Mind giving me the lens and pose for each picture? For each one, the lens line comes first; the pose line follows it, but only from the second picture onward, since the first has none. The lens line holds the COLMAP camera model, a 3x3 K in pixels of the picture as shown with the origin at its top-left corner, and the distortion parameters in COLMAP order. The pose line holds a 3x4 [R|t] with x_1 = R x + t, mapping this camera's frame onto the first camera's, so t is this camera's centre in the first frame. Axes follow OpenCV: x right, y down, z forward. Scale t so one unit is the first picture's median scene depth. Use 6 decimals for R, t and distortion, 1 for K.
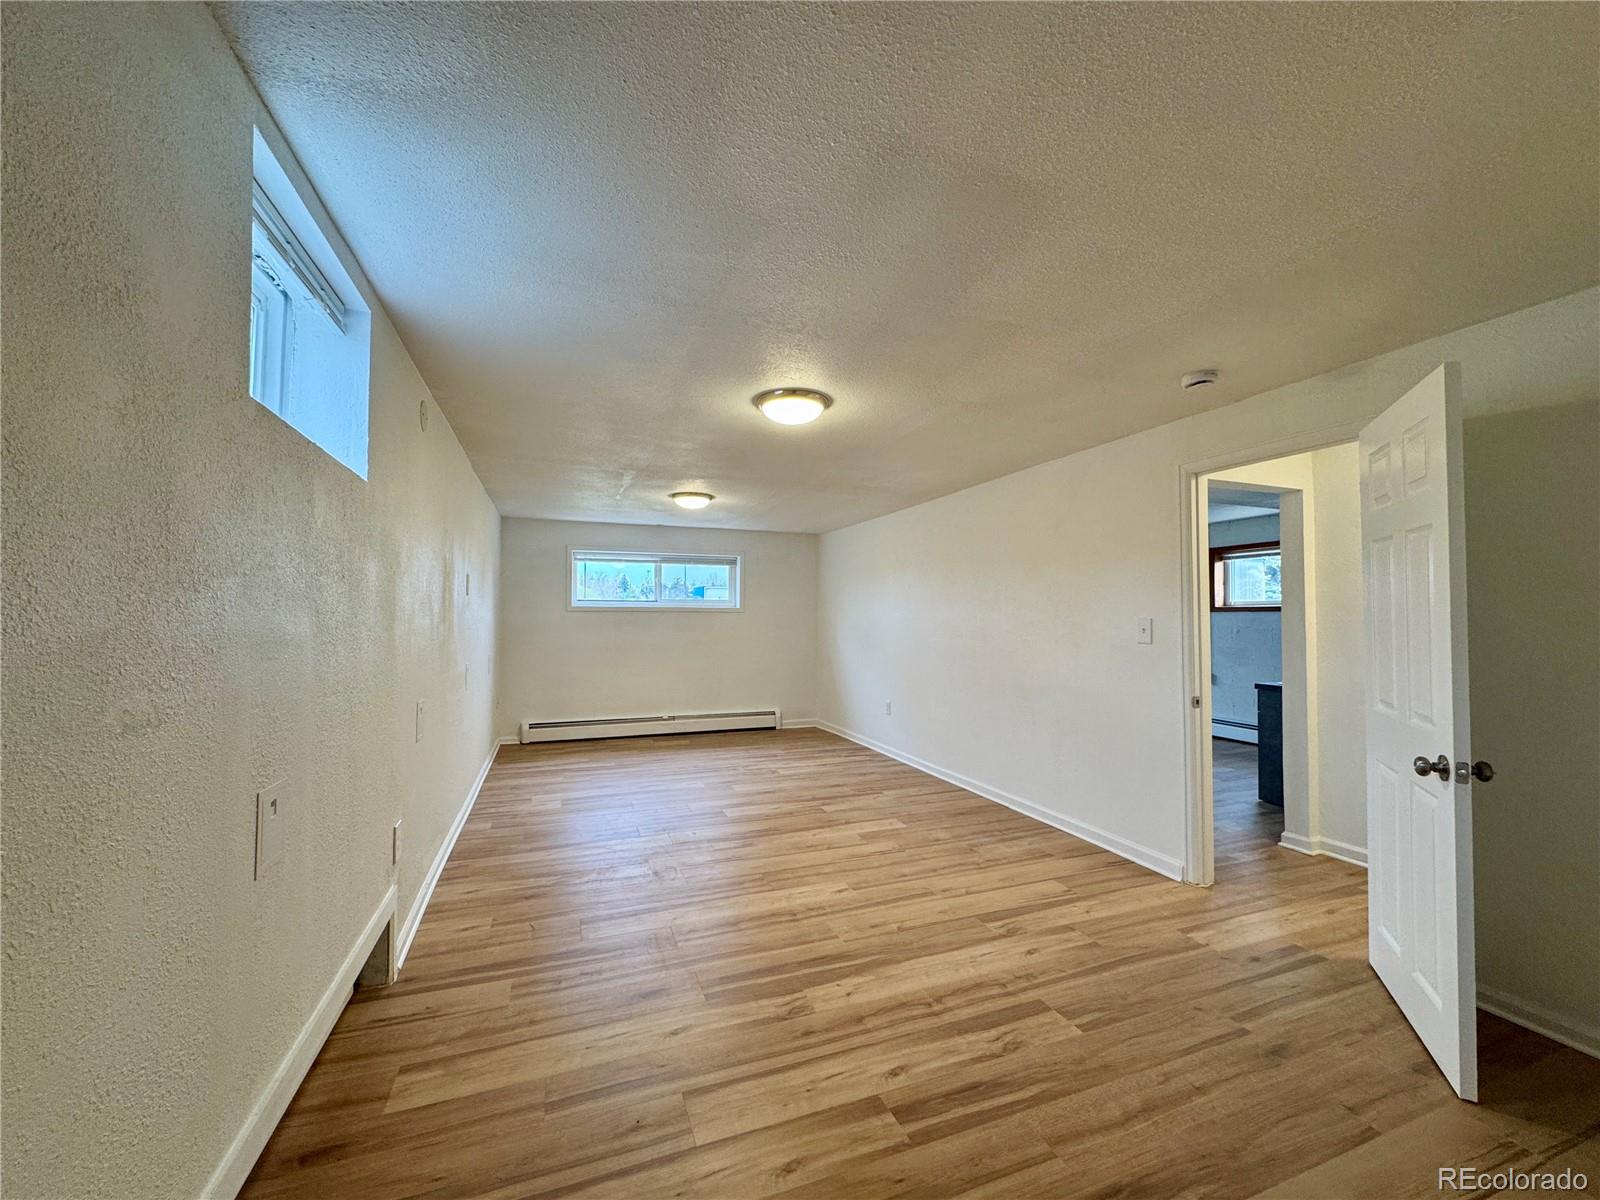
lens RADIAL K [[634.2, 0, 800.0], [0, 634.2, 600.0], [0, 0, 1]] dist [-0.003883, 0.000357]
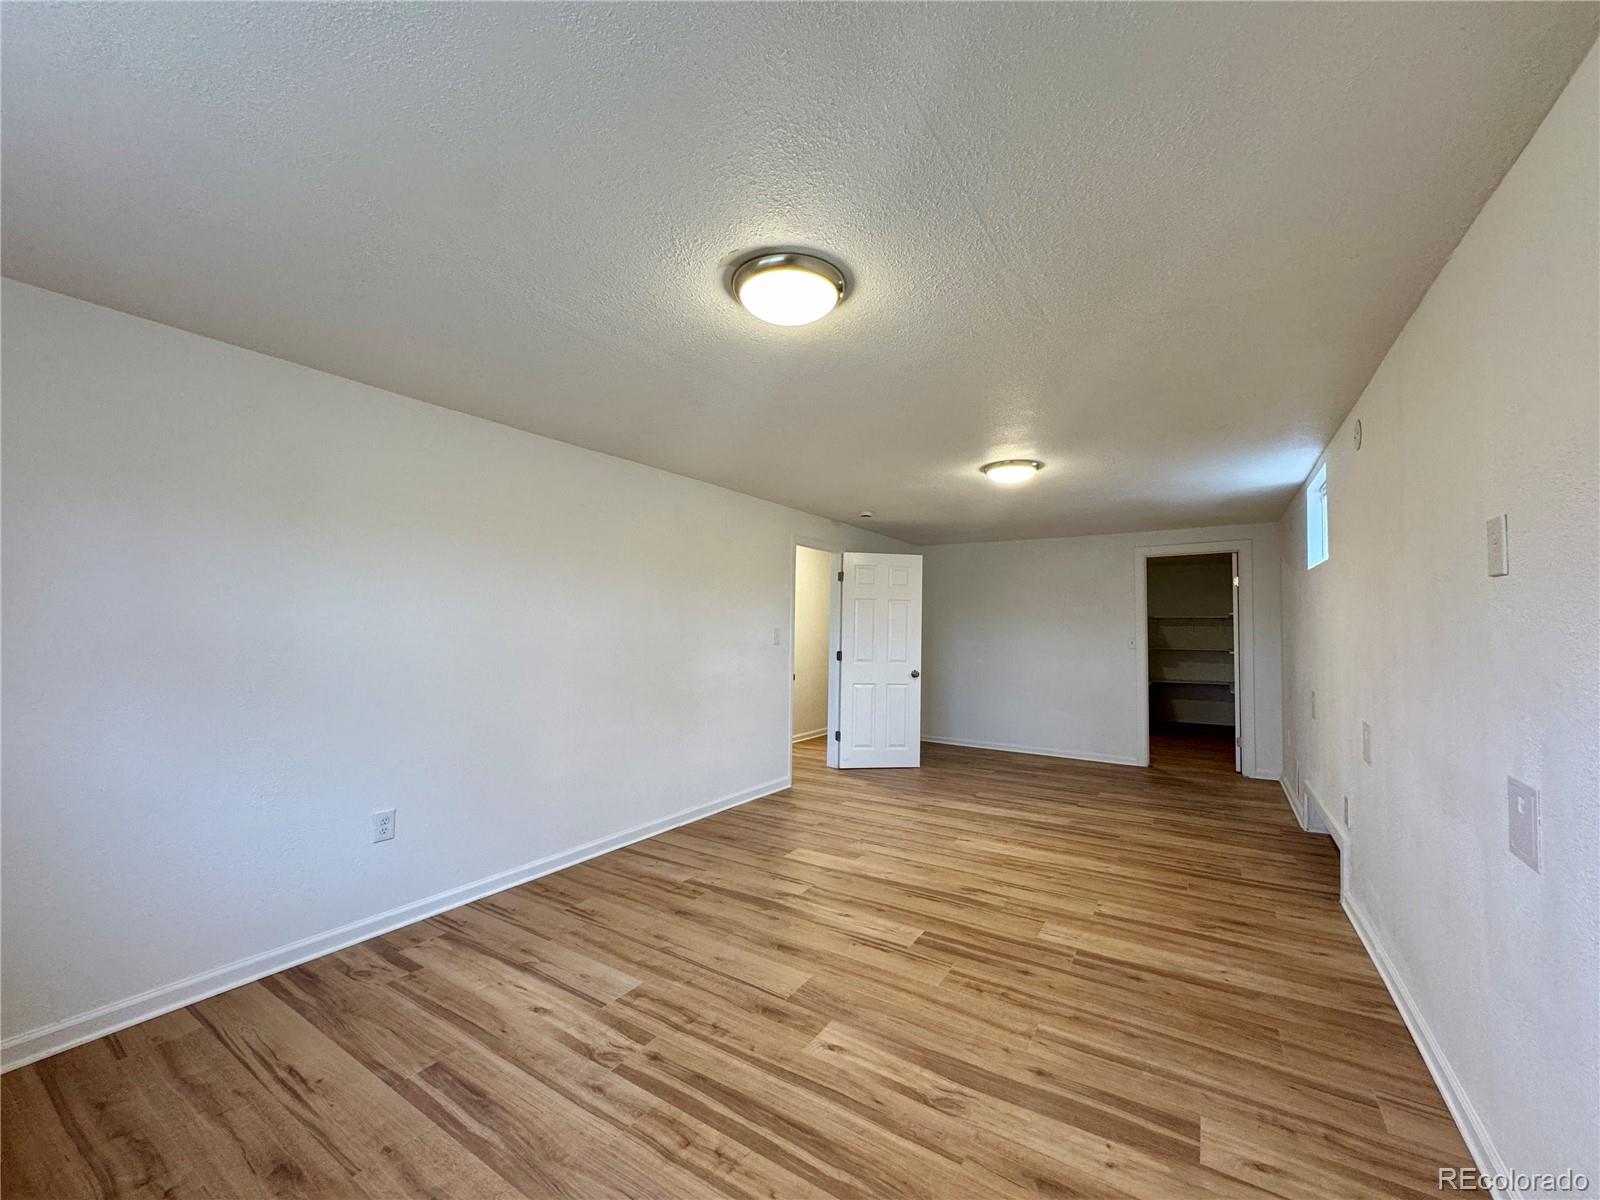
lens RADIAL K [[634.2, 0, 800.0], [0, 634.2, 600.0], [0, 0, 1]] dist [-0.003883, 0.000357]
pose [[-0.596203, 0.024884, 0.802448, -0.621956], [-0.037155, 0.997593, -0.058541, 0.044427], [-0.801973, -0.064717, -0.593844, 1.642545]]
